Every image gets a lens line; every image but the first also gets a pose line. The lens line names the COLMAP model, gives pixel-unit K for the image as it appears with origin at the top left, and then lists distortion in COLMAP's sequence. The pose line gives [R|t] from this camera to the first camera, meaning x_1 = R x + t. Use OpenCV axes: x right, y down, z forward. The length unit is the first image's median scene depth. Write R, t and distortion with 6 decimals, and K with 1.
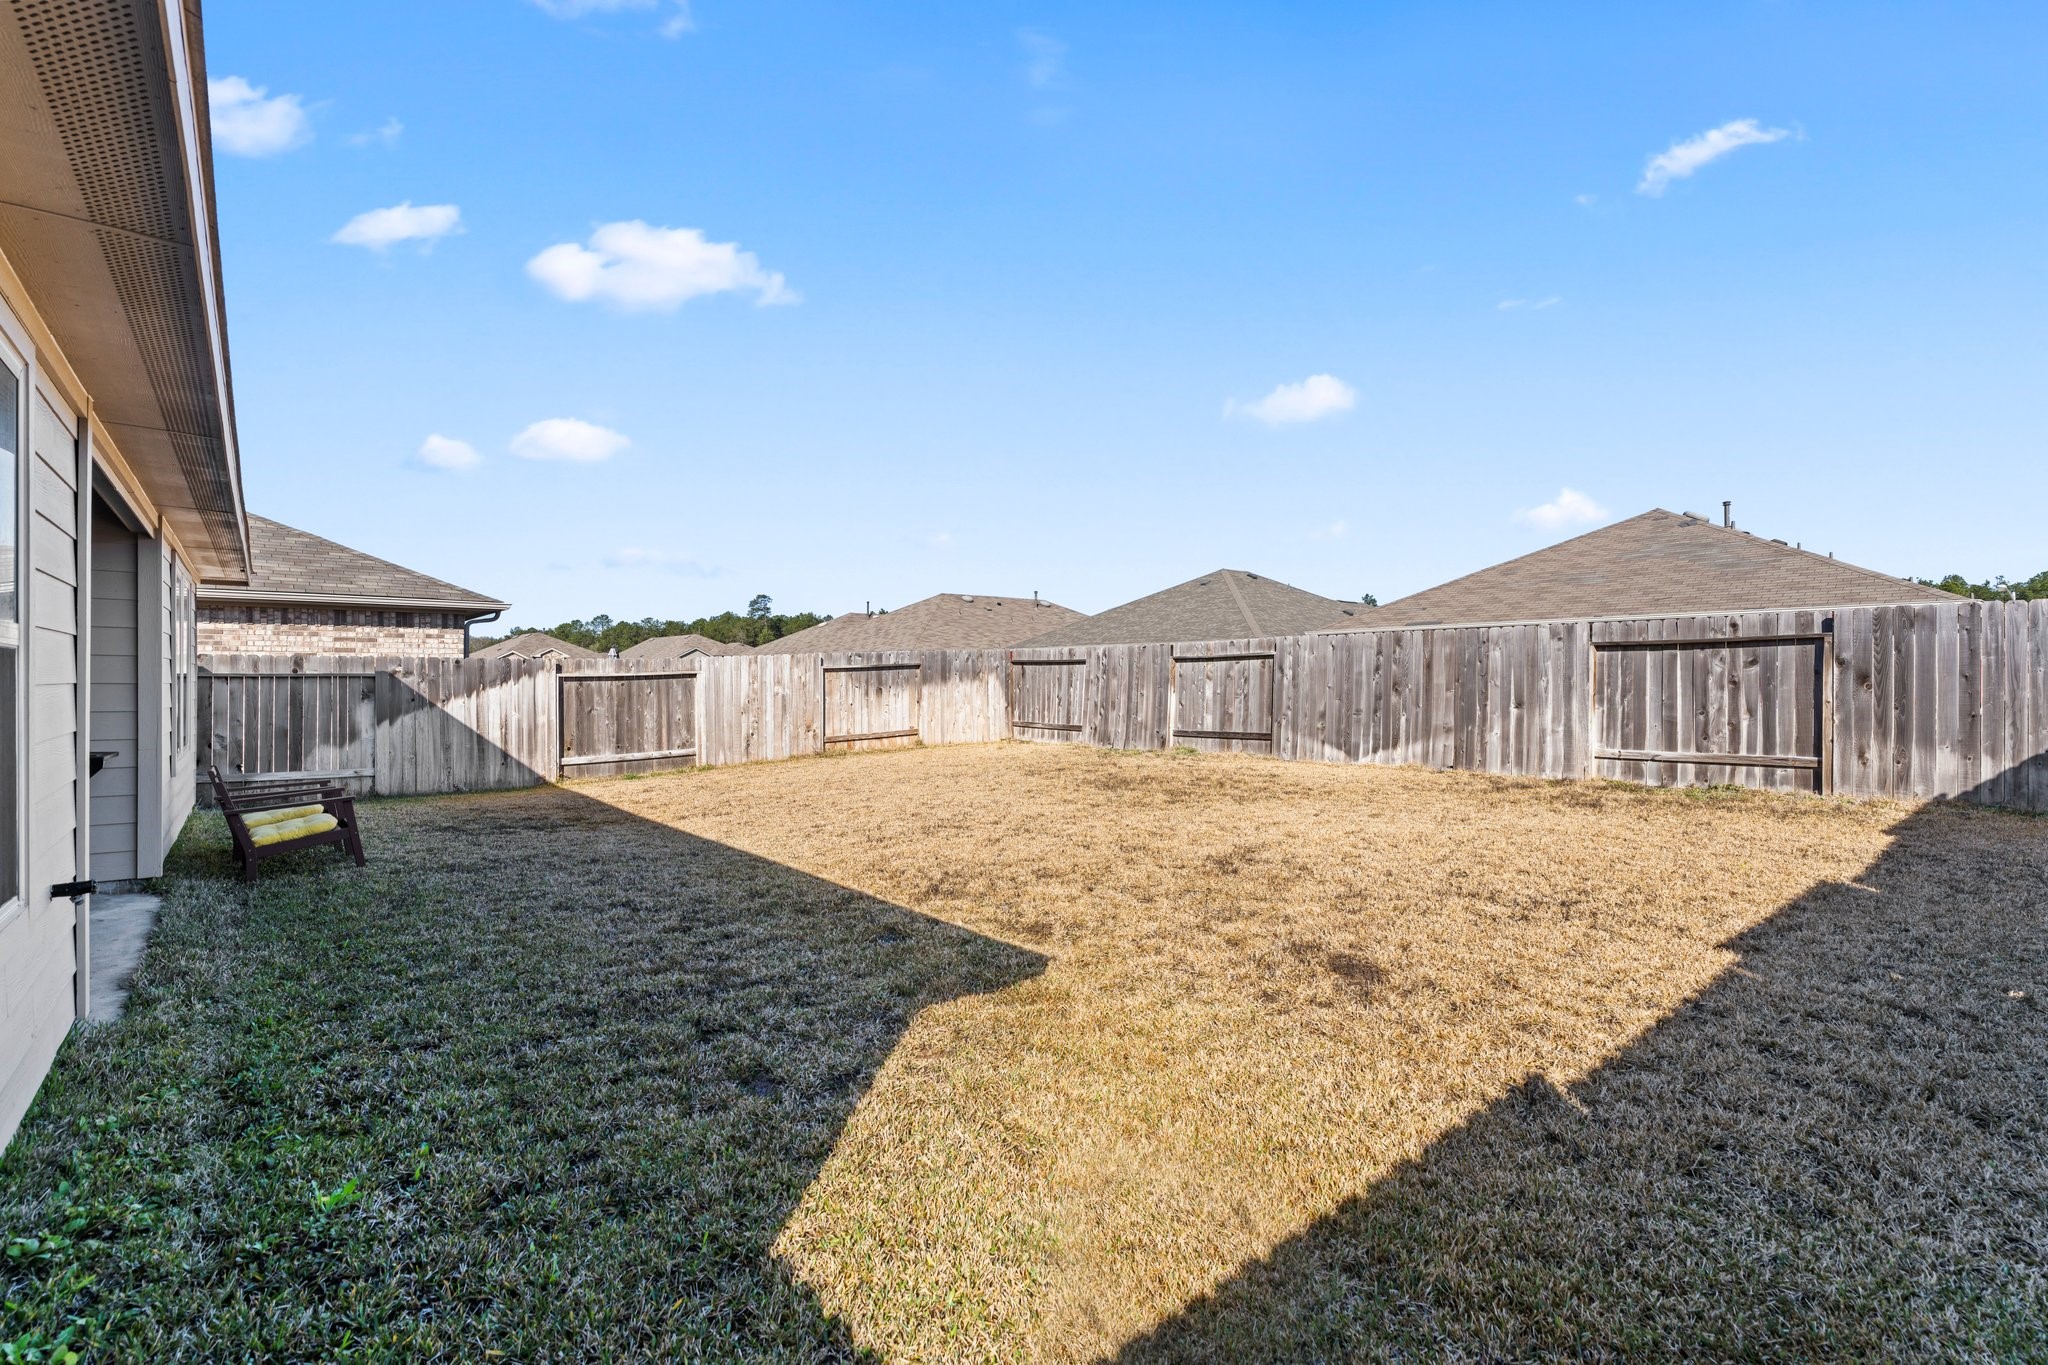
lens RADIAL K [[926.1, 0, 1033.0], [0, 926.1, 675.7], [0, 0, 1]] dist [-0.001414, 0.000045]
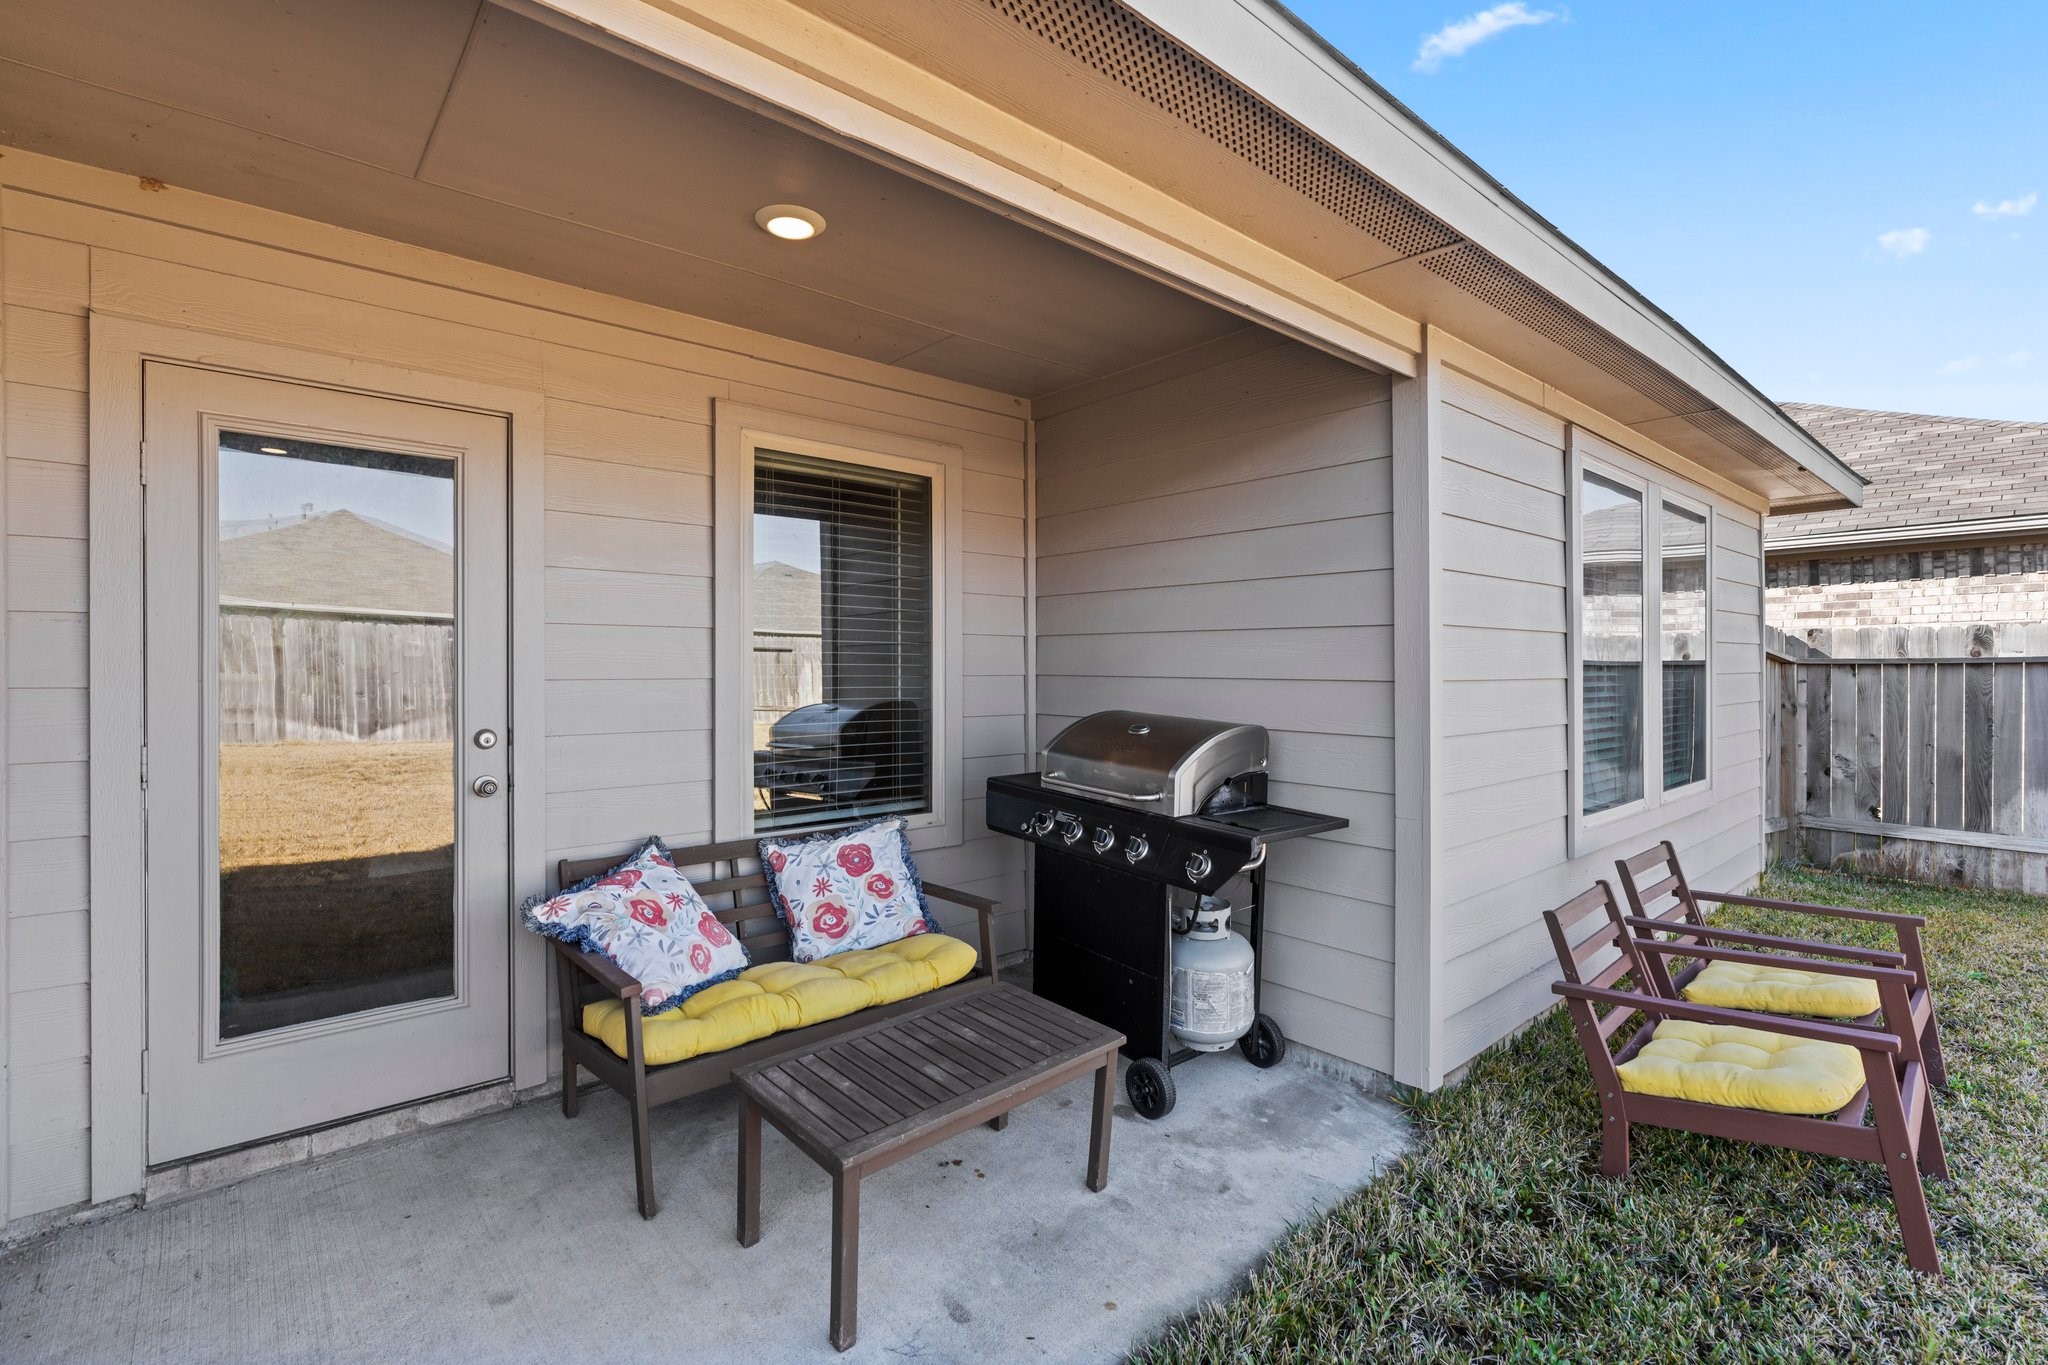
lens RADIAL K [[926.1, 0, 1033.0], [0, 926.1, 675.7], [0, 0, 1]] dist [-0.001414, 0.000045]
pose [[0.025324, 0.006136, -0.999660, -0.251670], [0.007634, 0.999951, 0.006331, 0.000619], [0.999650, -0.007792, 0.025276, 0.415302]]
